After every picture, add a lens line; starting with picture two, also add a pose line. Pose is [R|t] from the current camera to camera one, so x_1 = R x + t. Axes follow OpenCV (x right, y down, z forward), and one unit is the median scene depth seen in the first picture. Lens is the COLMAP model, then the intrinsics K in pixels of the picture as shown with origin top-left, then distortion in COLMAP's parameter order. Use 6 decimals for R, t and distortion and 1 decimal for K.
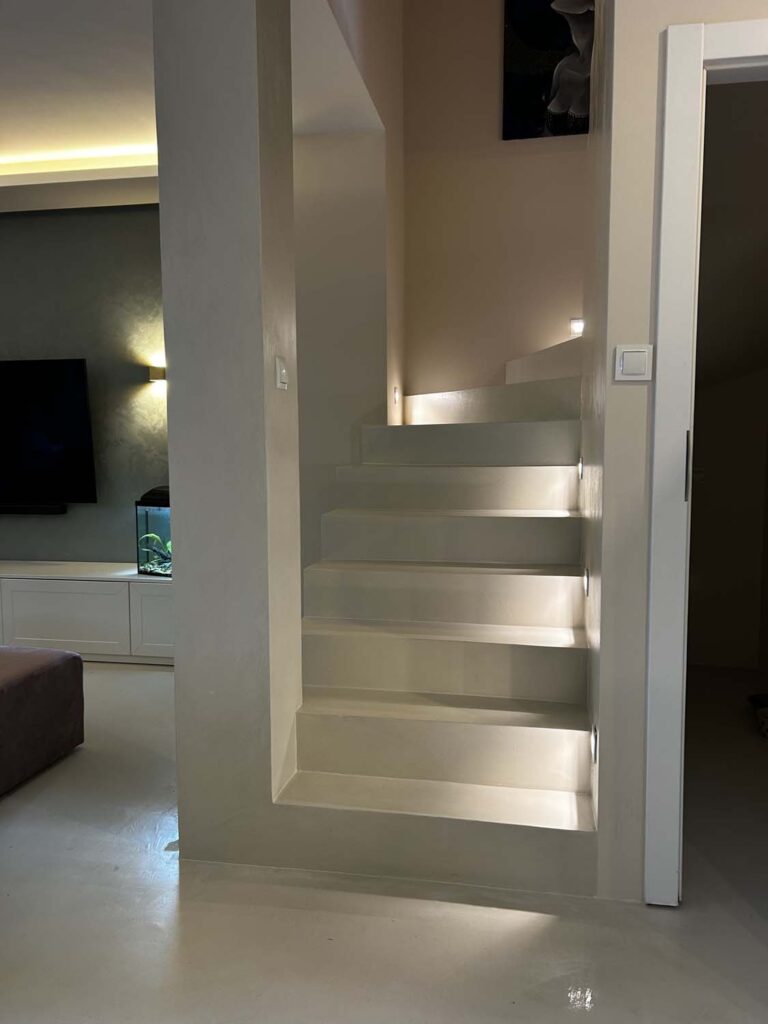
lens RADIAL K [[772.8, 0, 384.0], [0, 772.8, 512.0], [0, 0, 1]] dist [-0.000270, -0.003586]
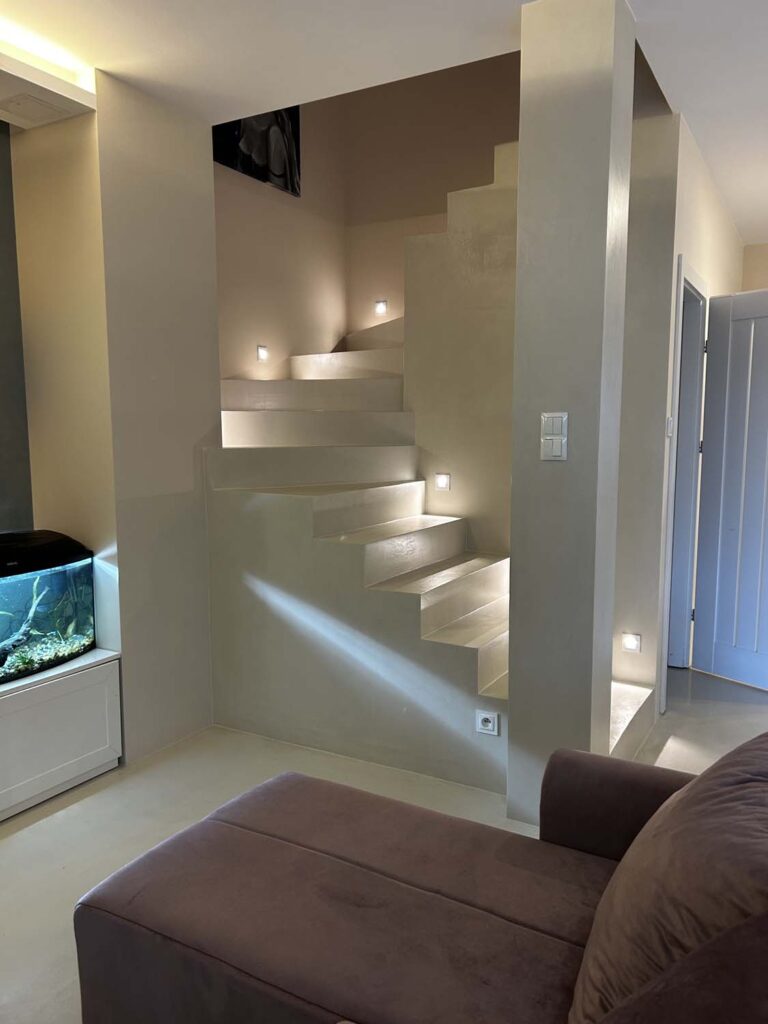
lens RADIAL K [[772.8, 0, 384.0], [0, 772.8, 512.0], [0, 0, 1]] dist [-0.000270, -0.003586]
pose [[0.322968, -0.104664, 0.940604, -1.284825], [0.079303, 0.993364, 0.083305, -0.153272], [-0.943081, 0.047688, 0.329125, 0.801876]]
